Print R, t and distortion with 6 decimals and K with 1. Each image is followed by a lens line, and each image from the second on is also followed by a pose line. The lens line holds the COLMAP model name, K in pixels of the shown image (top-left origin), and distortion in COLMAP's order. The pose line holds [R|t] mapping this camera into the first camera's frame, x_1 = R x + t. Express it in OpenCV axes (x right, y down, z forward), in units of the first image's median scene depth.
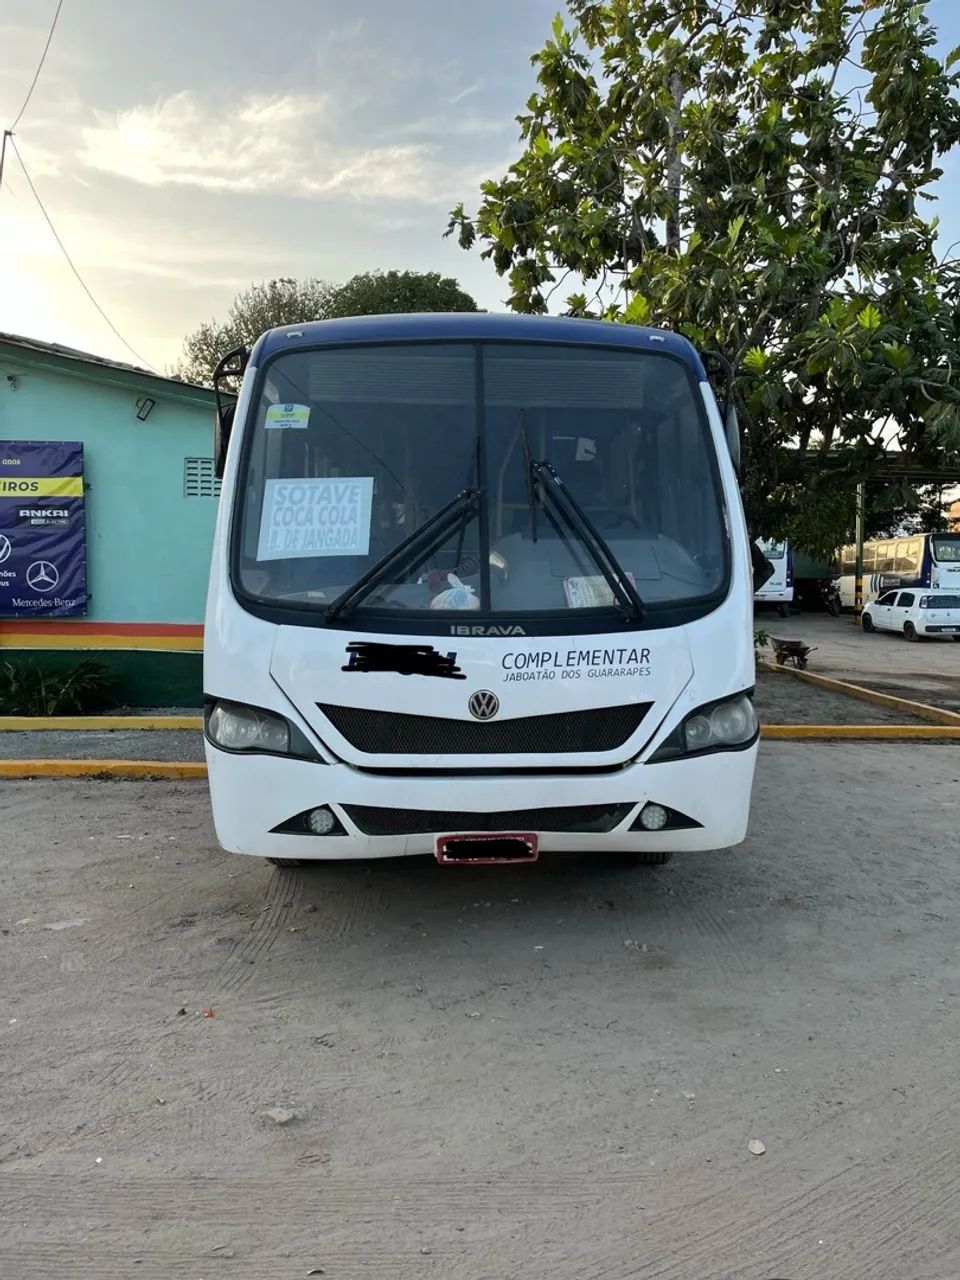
lens RADIAL K [[969.9, 0, 480.0], [0, 969.9, 640.0], [0, 0, 1]] dist [0.082383, -0.112380]
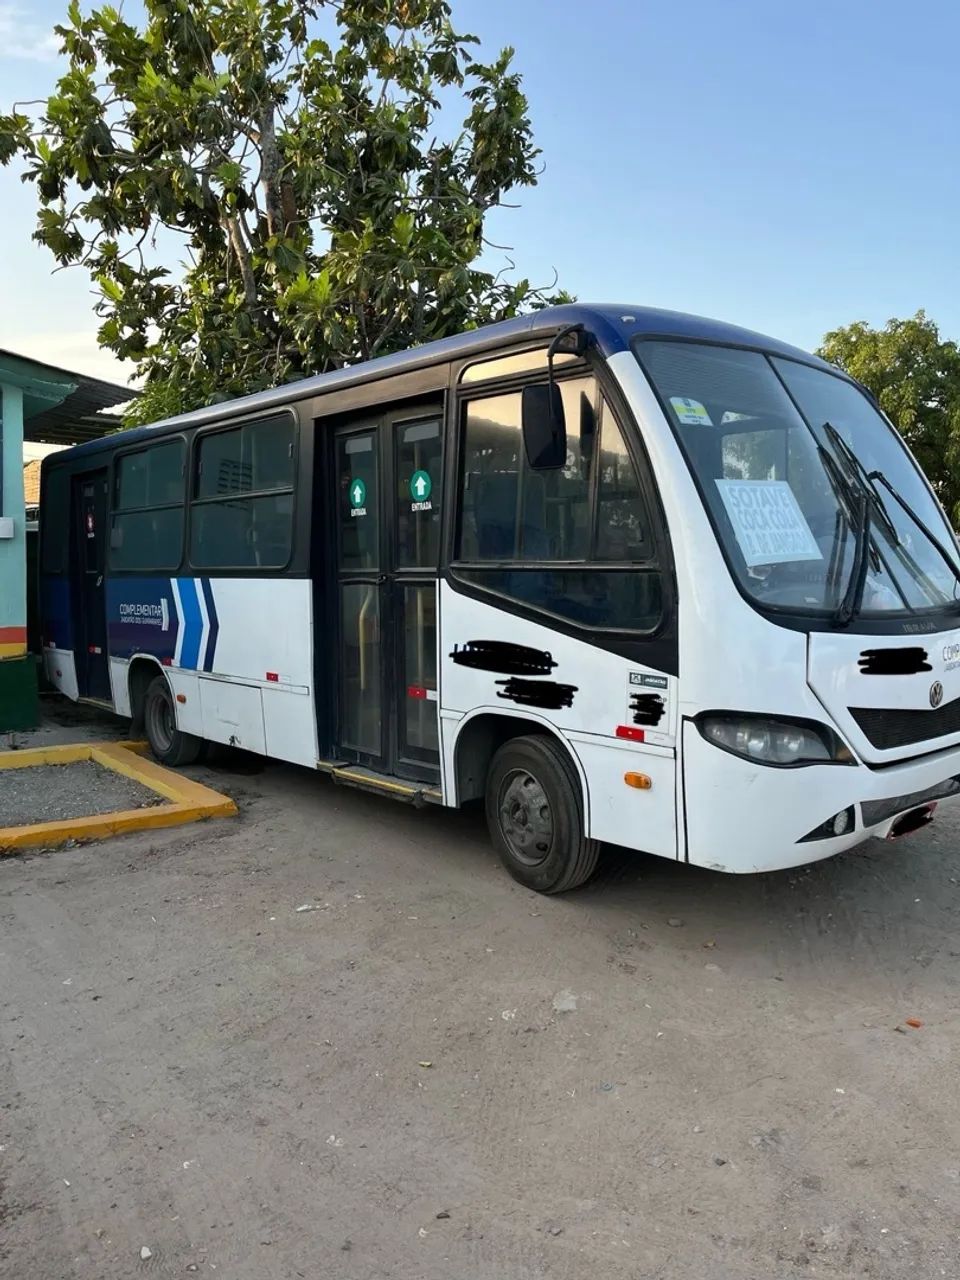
lens RADIAL K [[969.9, 0, 480.0], [0, 969.9, 640.0], [0, 0, 1]] dist [0.082383, -0.112380]
pose [[0.784308, -0.058511, 0.617606, -0.974102], [0.042590, 0.998272, 0.040489, -0.055940], [-0.618908, -0.005452, 0.785445, 0.388635]]
